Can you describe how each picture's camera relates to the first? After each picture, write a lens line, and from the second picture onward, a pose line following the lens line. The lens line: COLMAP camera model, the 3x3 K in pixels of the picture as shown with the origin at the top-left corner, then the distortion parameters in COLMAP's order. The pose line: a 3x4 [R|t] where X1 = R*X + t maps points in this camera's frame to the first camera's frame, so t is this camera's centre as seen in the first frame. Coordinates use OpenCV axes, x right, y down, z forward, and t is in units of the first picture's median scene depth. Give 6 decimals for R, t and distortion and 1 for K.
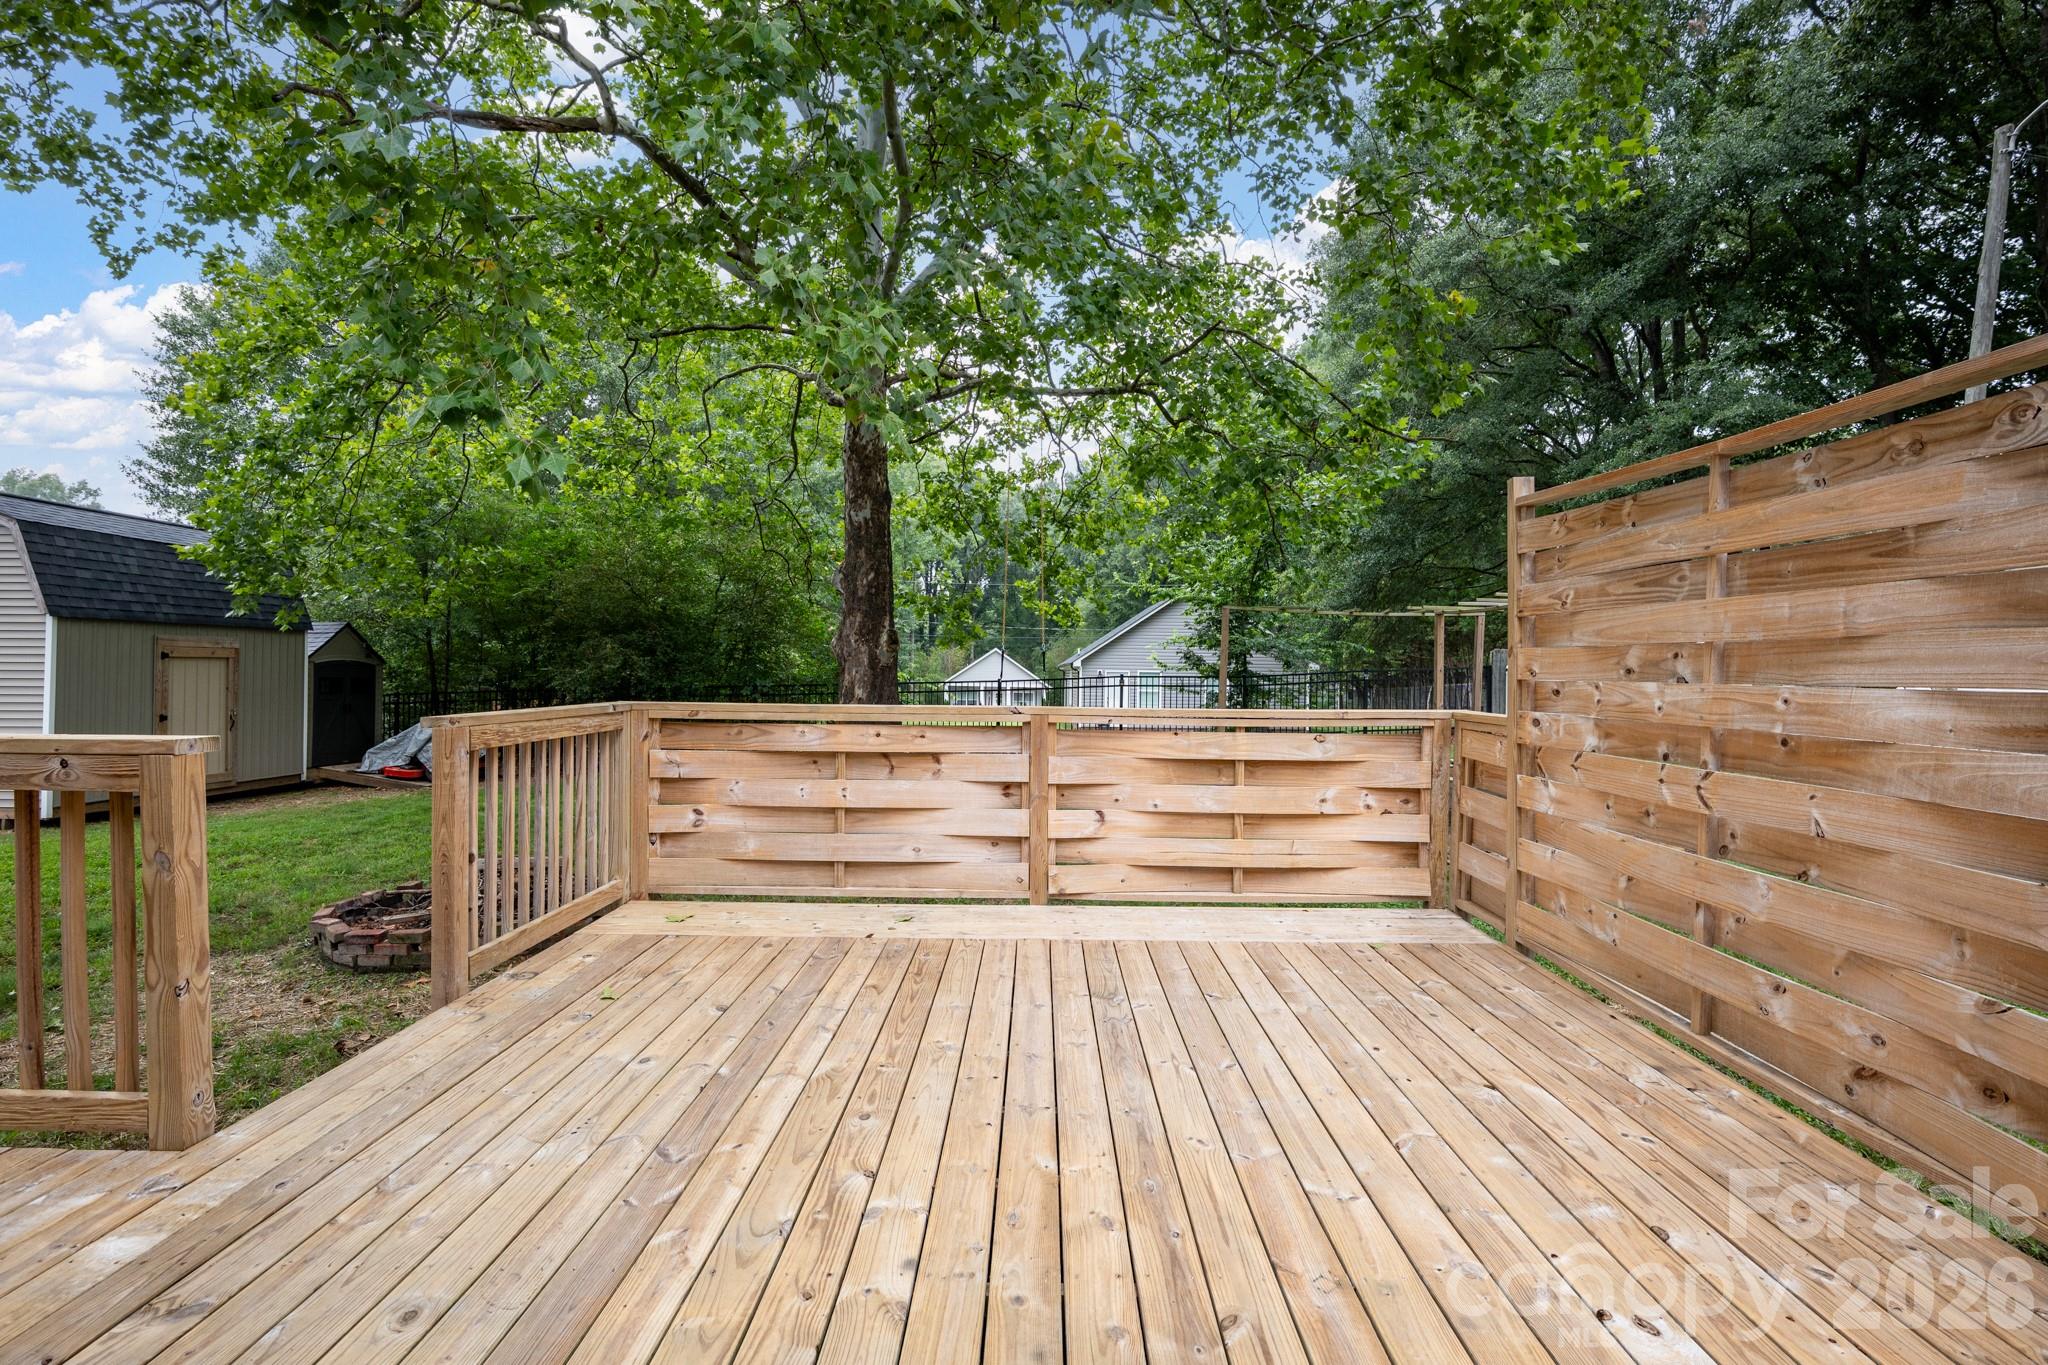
lens RADIAL K [[979.9, 0, 1025.4], [0, 979.9, 673.6], [0, 0, 1]] dist [-0.014725, 0.001495]
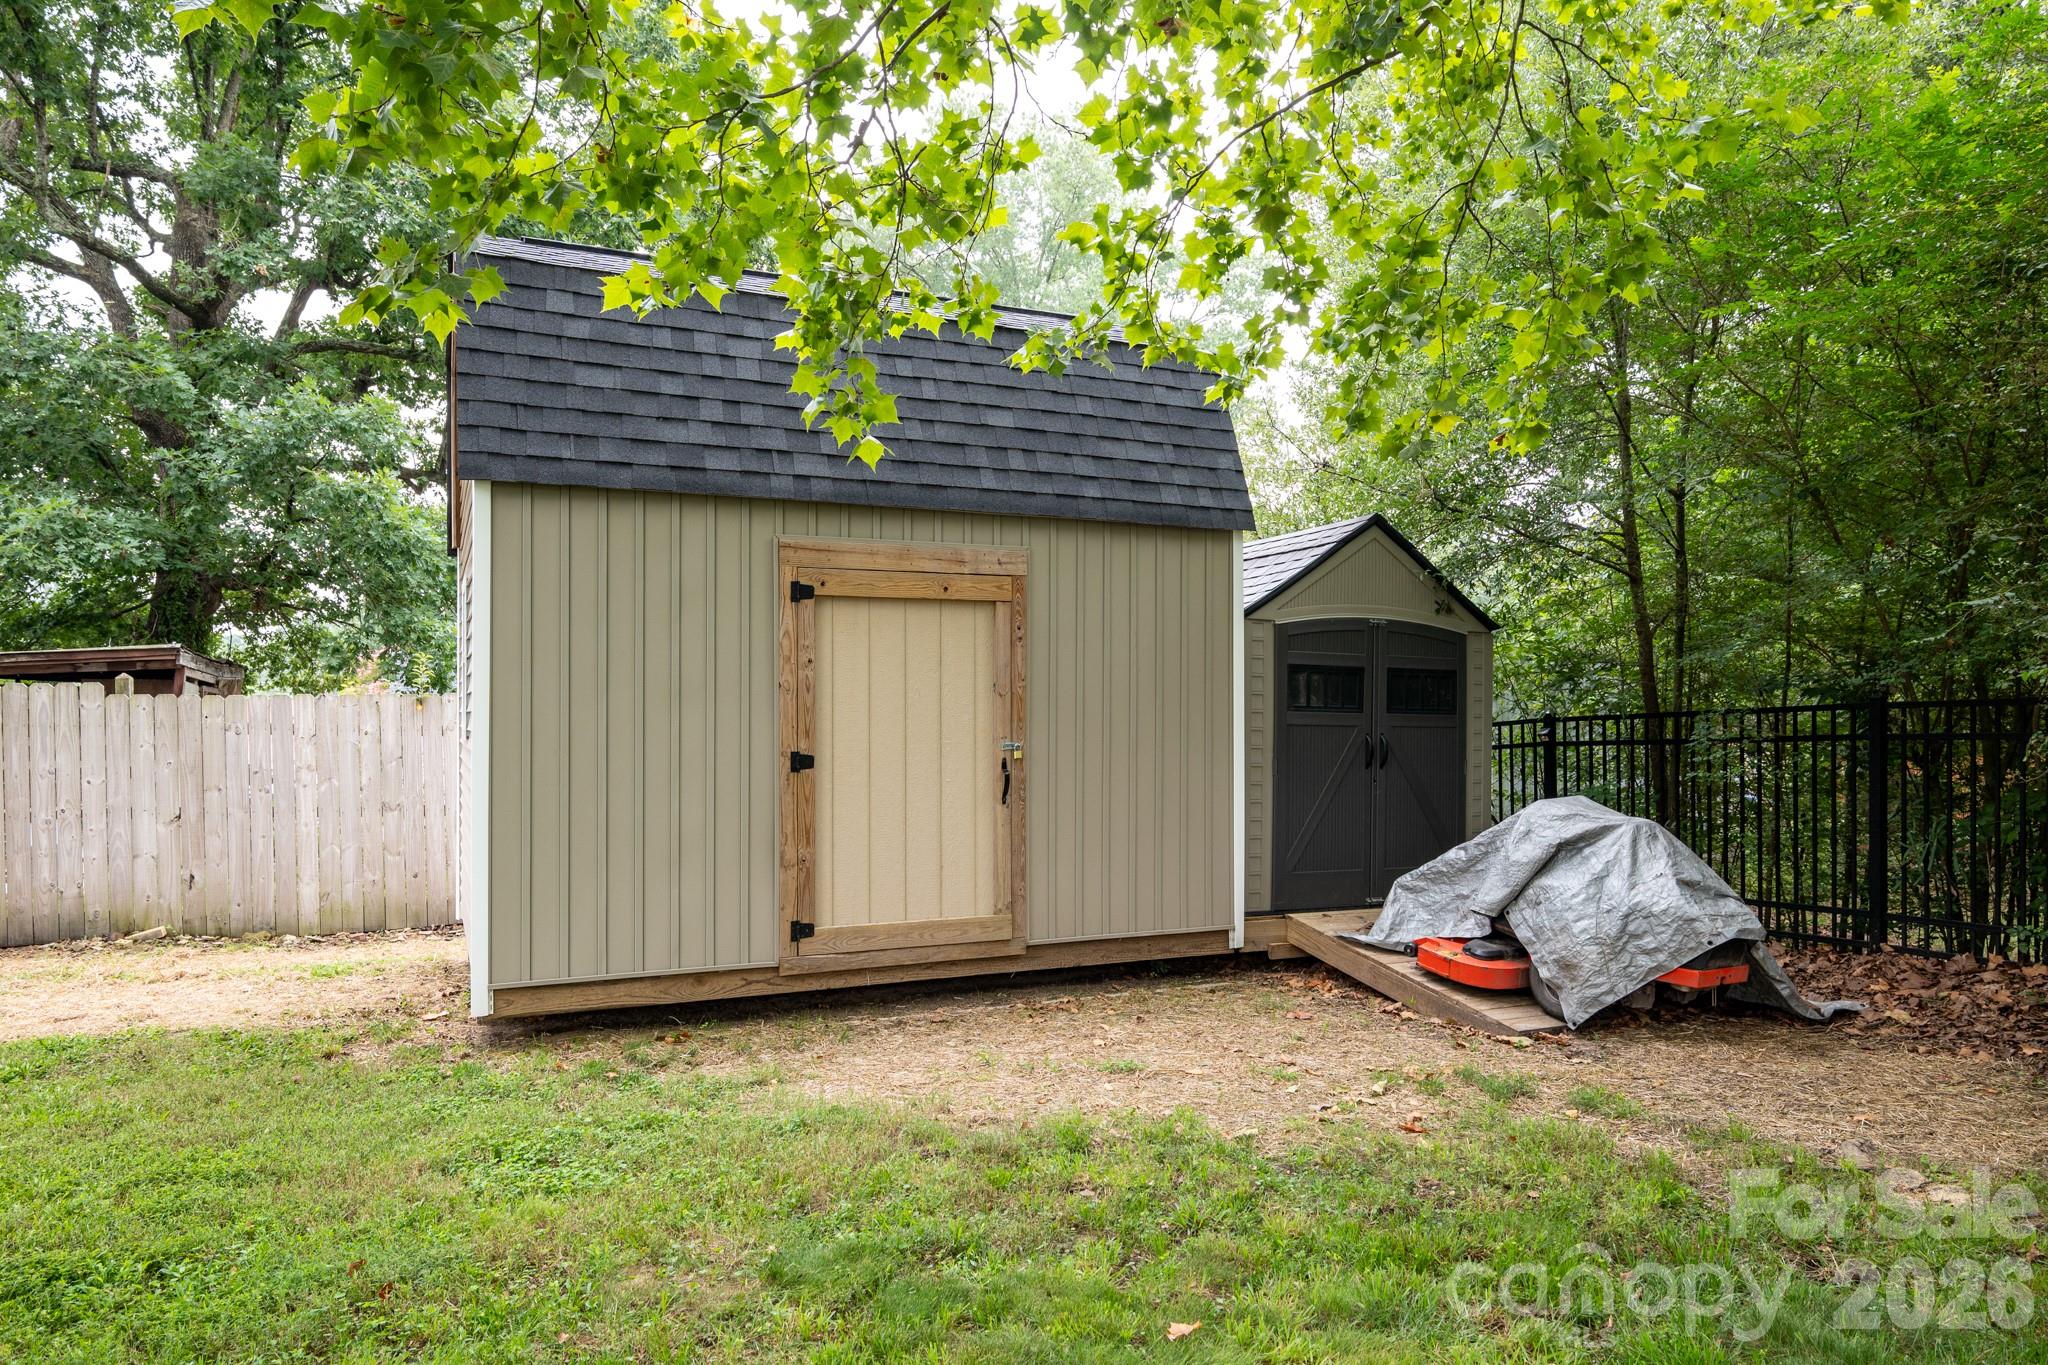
lens RADIAL K [[1304.0, 0, 1018.9], [0, 1304.0, 694.2], [0, 0, 1]] dist [-0.006202, -0.001409]
pose [[0.426761, -0.022372, -0.904088, -0.340860], [0.002916, 0.999723, -0.023362, 0.027003], [0.904360, 0.007333, 0.426708, 0.725210]]
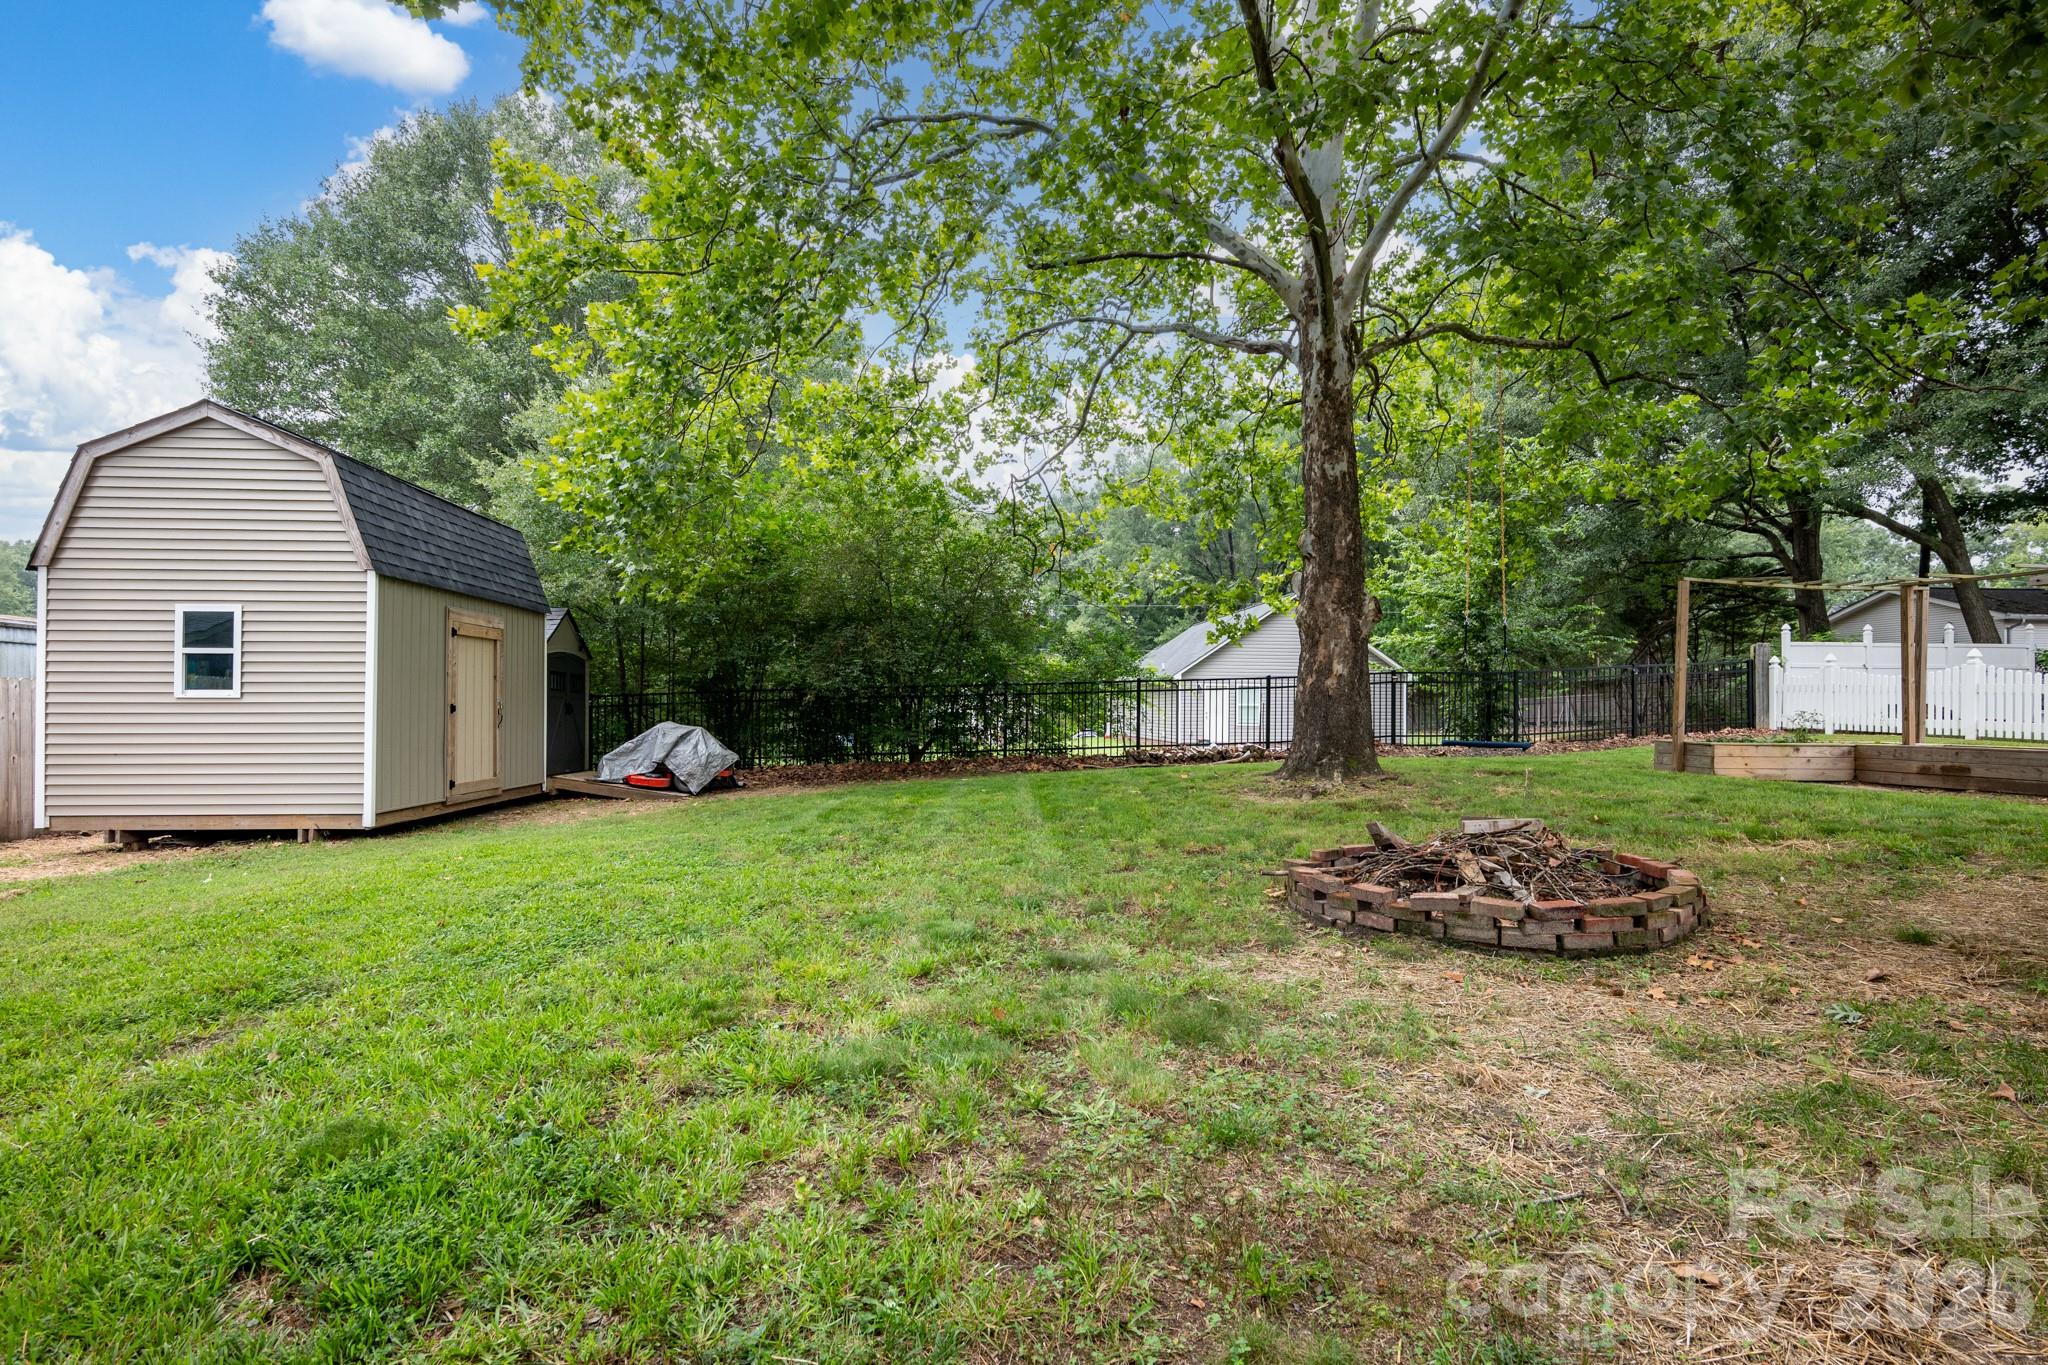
lens RADIAL K [[979.9, 0, 1017.1], [0, 979.9, 695.7], [0, 0, 1]] dist [-0.014725, 0.001495]
pose [[0.995040, -0.005702, 0.099316, -0.416279], [0.007161, 0.999872, -0.014342, 0.042121], [-0.099221, 0.014982, 0.994953, 0.110962]]
